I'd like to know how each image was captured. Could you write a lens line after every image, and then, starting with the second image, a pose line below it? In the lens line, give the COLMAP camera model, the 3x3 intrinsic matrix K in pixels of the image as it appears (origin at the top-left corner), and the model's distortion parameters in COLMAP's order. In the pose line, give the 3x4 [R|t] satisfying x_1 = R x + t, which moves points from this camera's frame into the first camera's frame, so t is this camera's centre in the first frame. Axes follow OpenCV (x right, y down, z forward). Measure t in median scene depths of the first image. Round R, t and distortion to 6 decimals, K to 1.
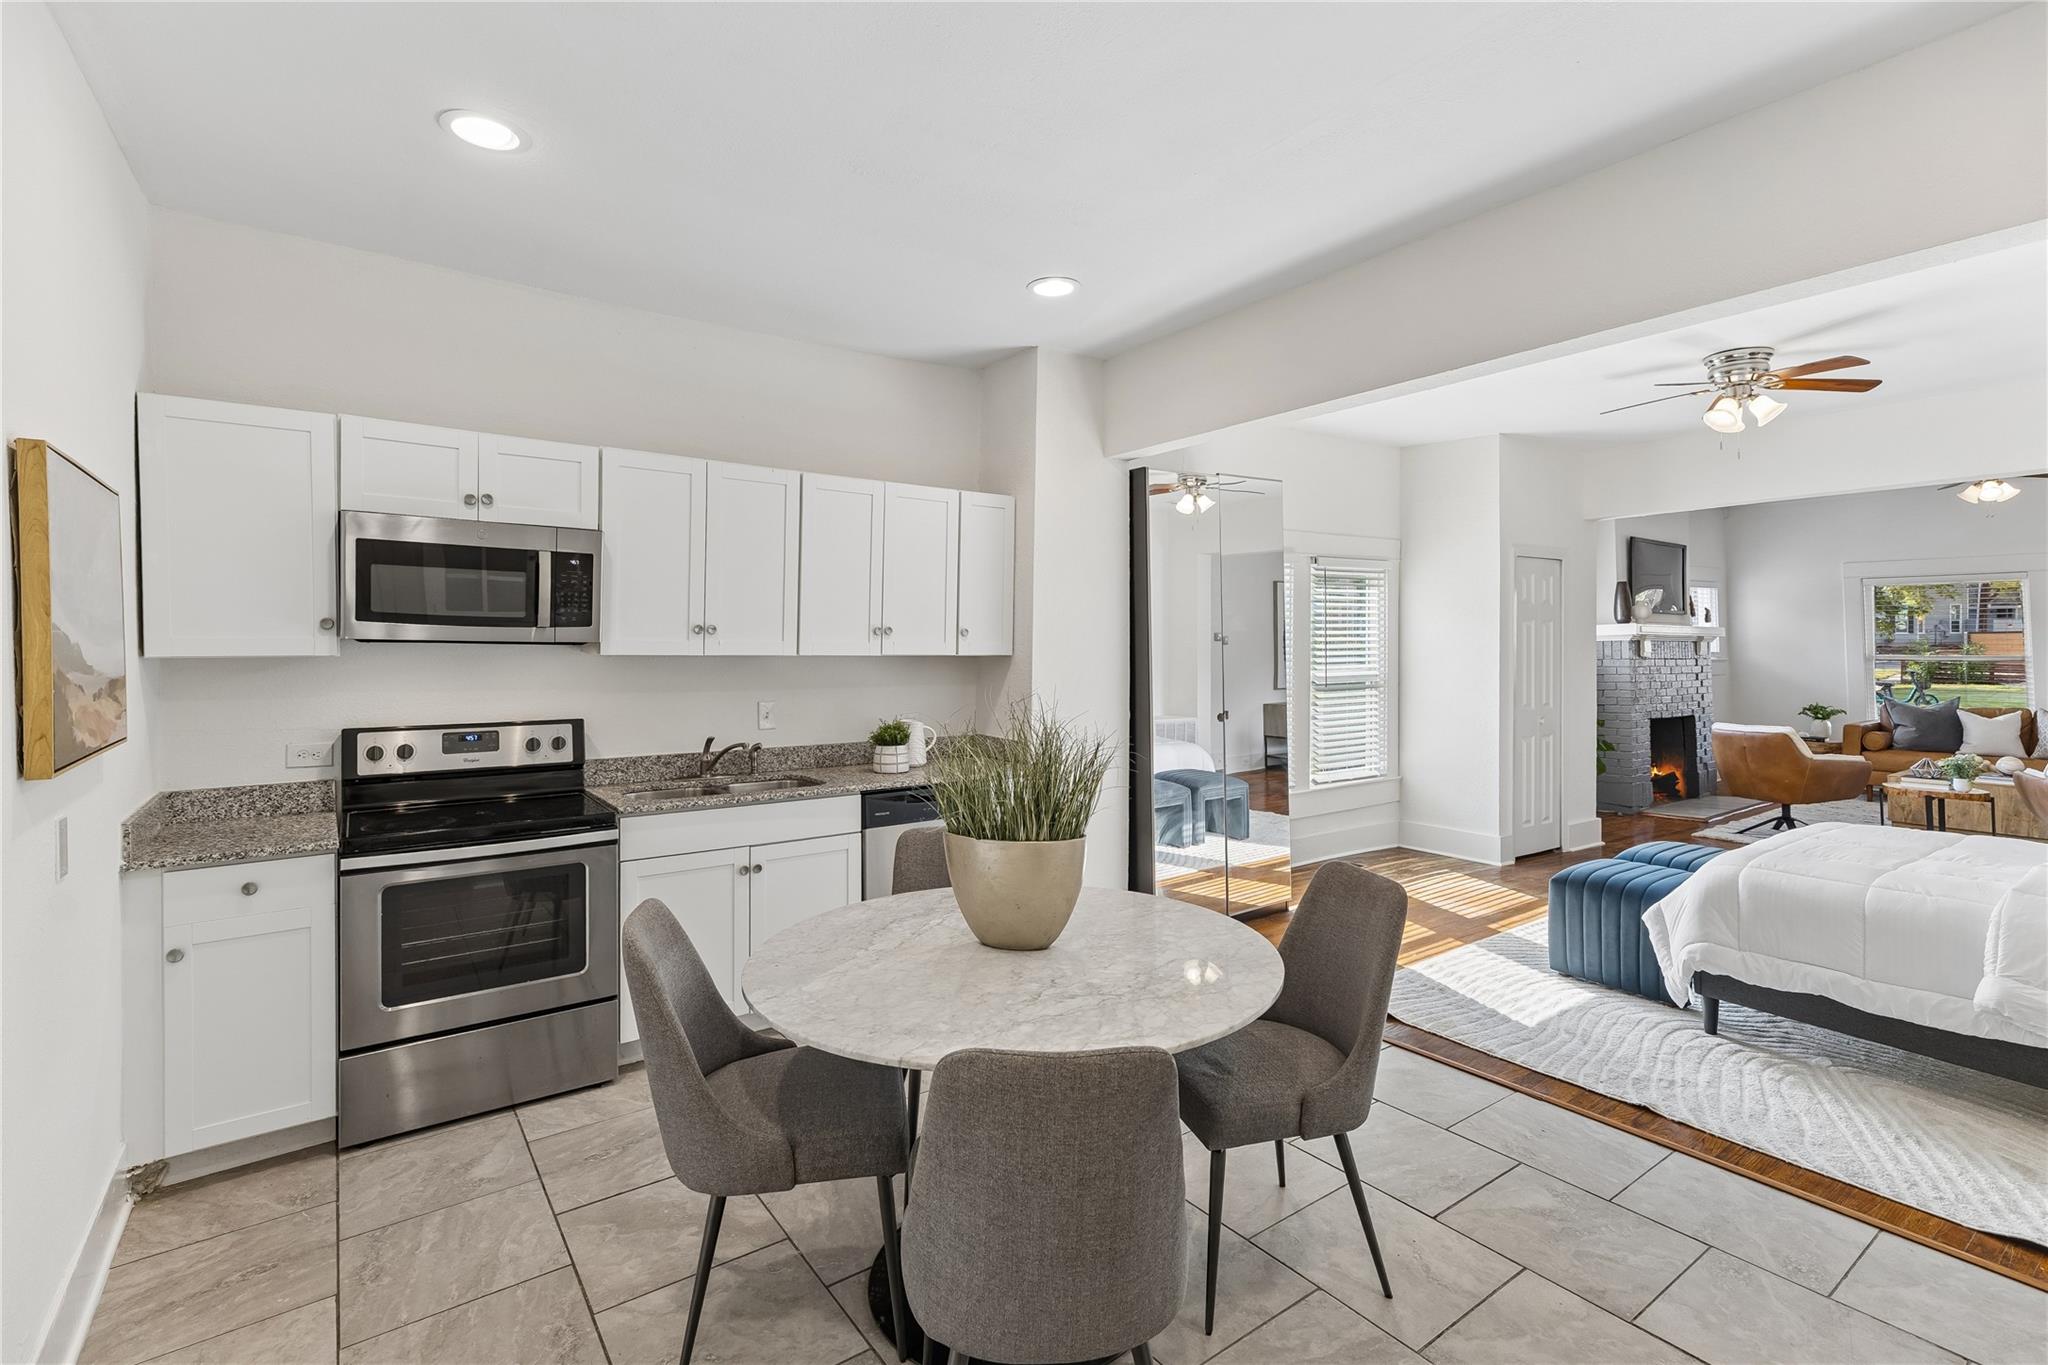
lens RADIAL K [[945.5, 0, 1027.7], [0, 945.5, 637.9], [0, 0, 1]] dist [0.006774, 0.000152]
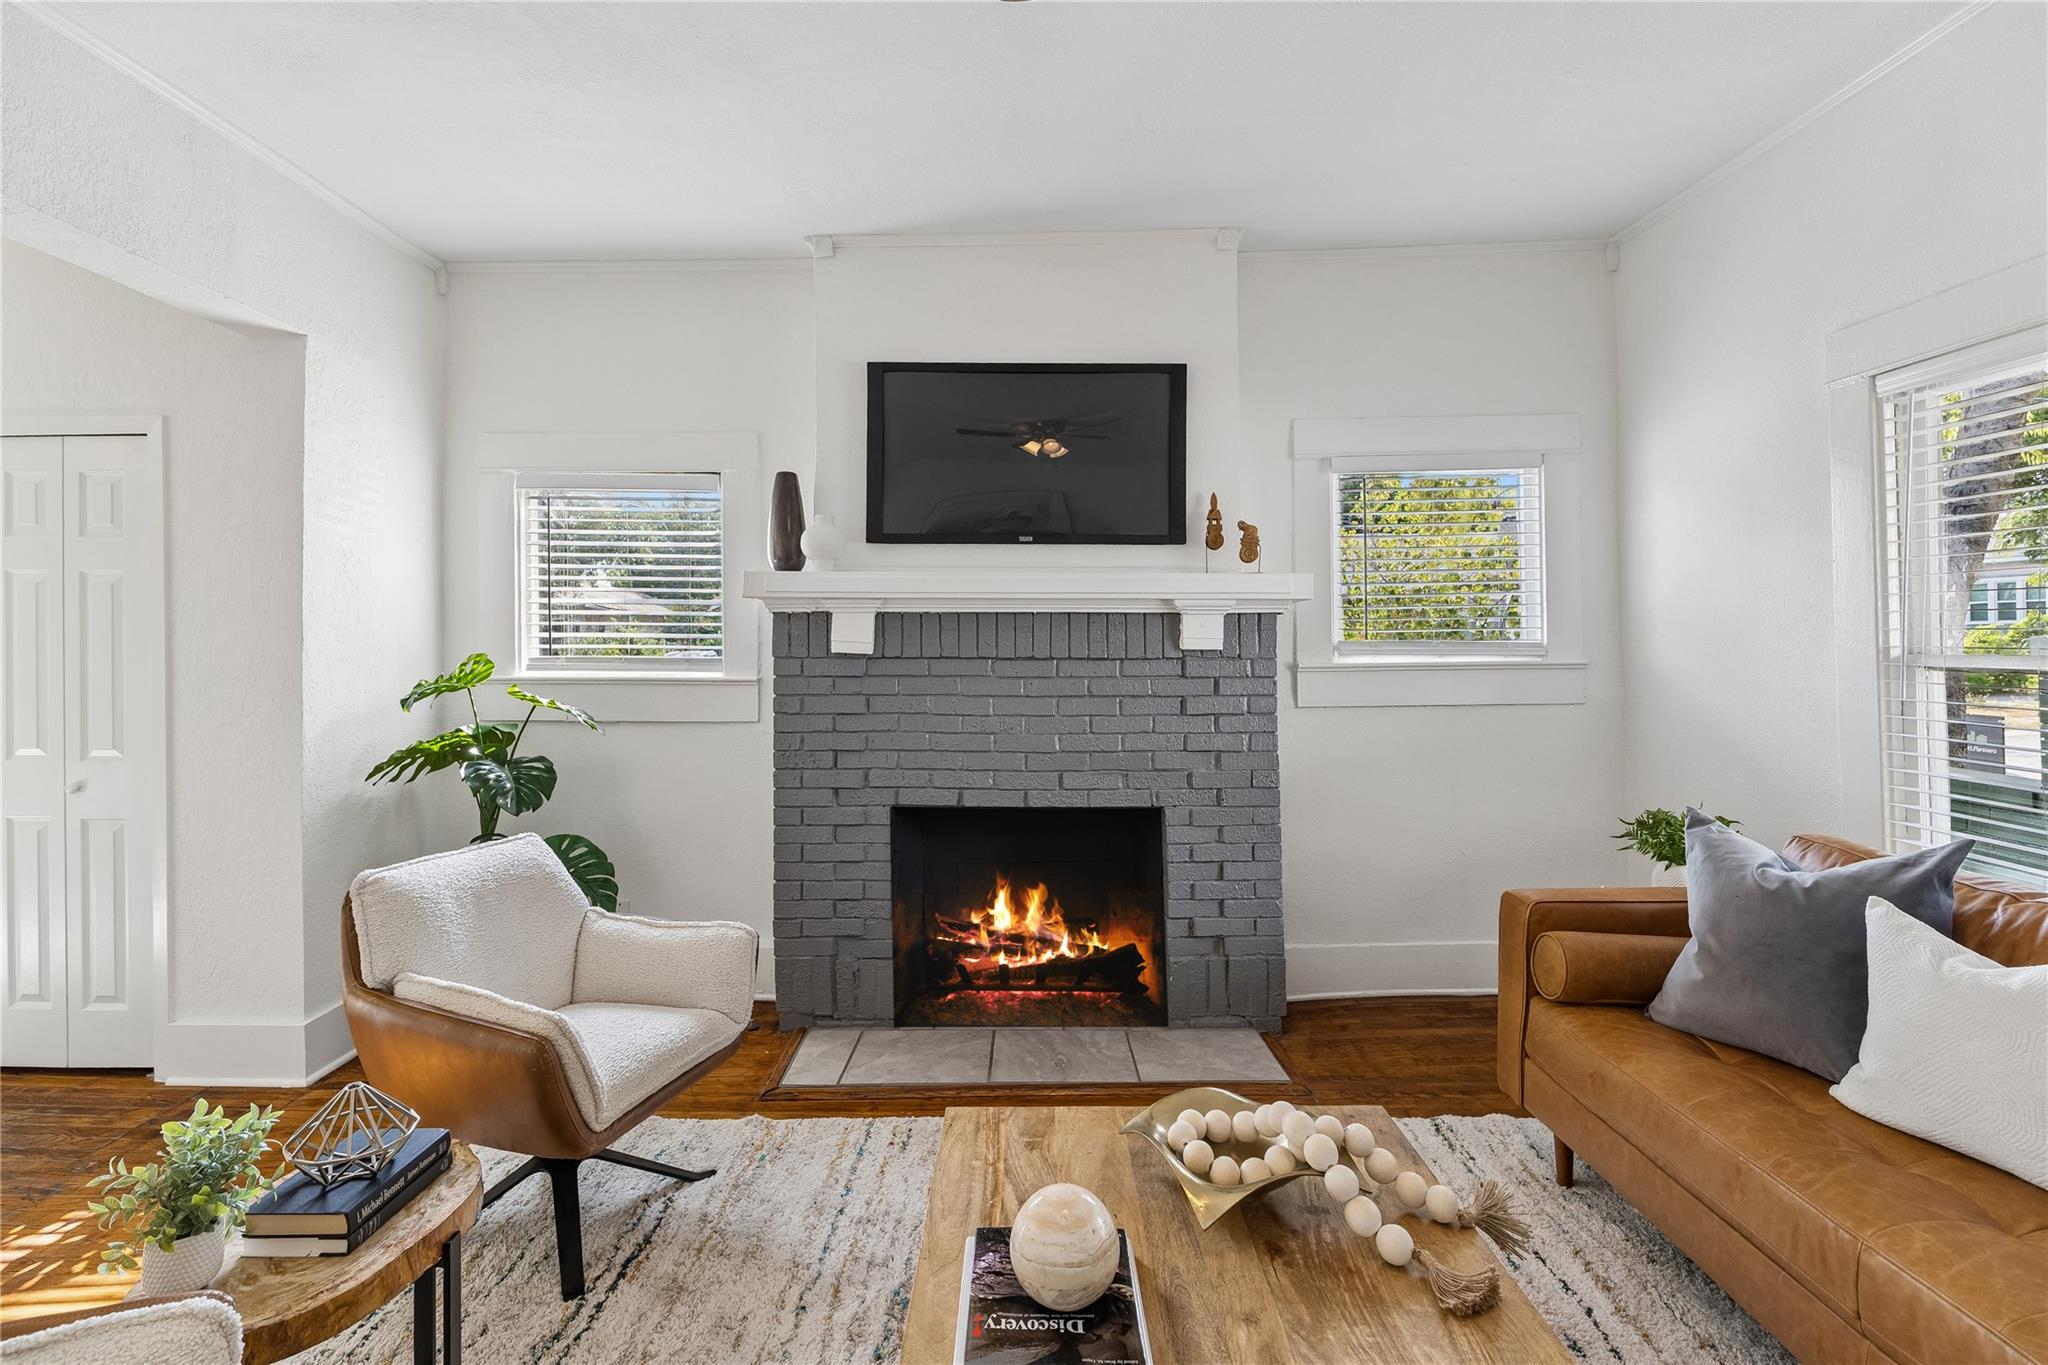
lens RADIAL K [[958.4, 0, 1020.6], [0, 958.4, 644.9], [0, 0, 1]] dist [0.002078, 0.000183]
pose [[0.814141, -0.000805, -0.580667, 2.013395], [0.007374, 0.999933, 0.008952, 0.028487], [0.580621, -0.011570, 0.814092, 1.499259]]
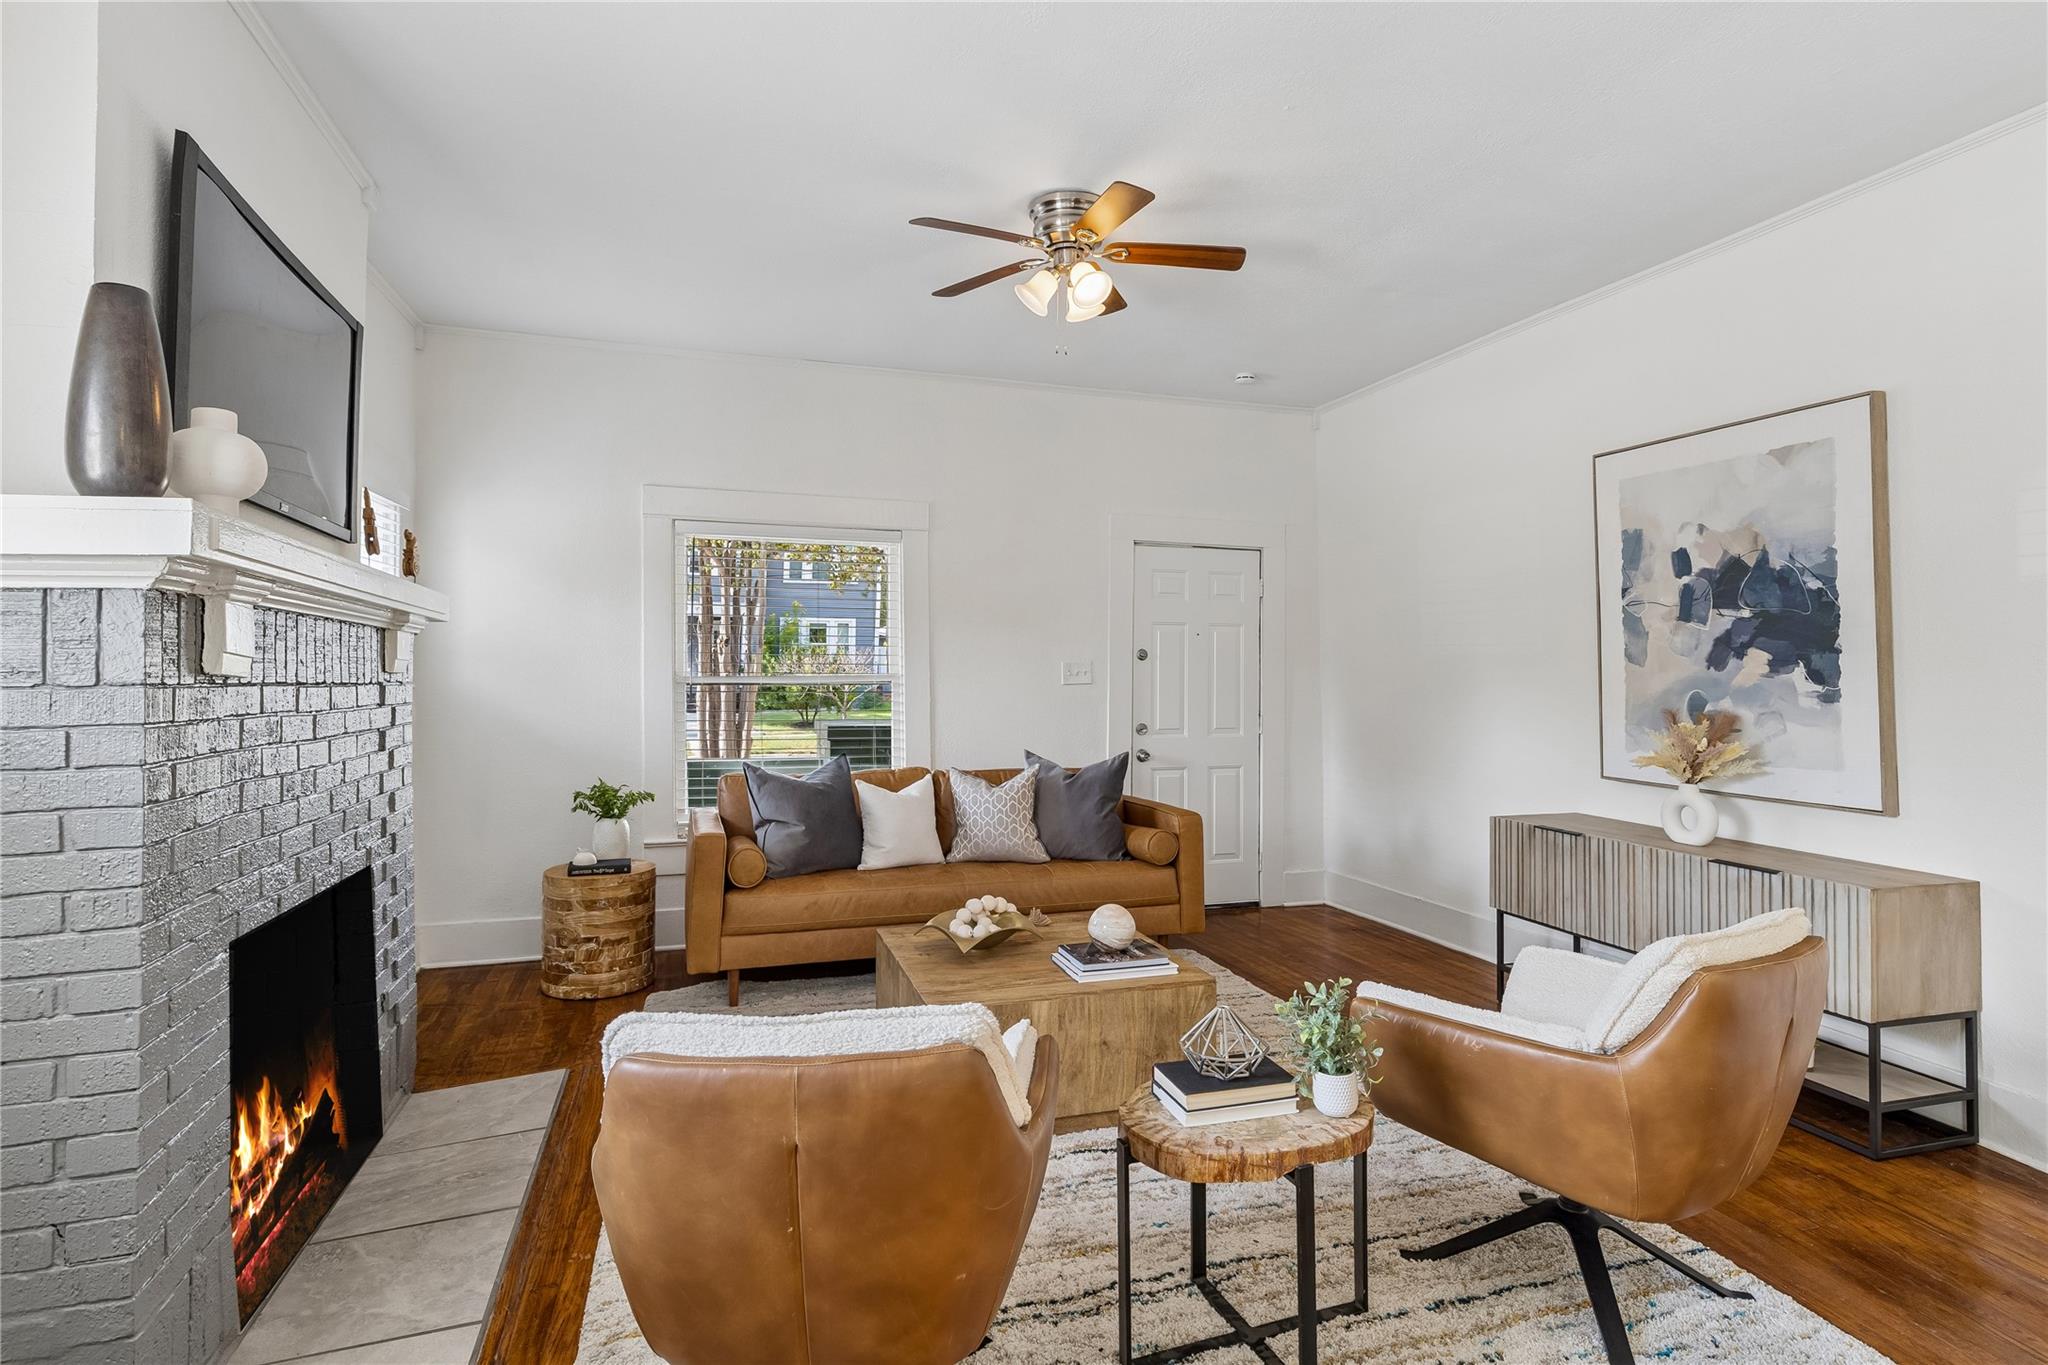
lens RADIAL K [[1037.9, 0, 1016.8], [0, 1037.9, 638.5], [0, 0, 1]] dist [-0.001230, 0.000147]
pose [[0.309720, 0.034086, 0.950217, 1.016686], [-0.008812, 0.999417, -0.032978, 0.037814], [-0.950787, 0.001841, 0.309840, 1.592483]]
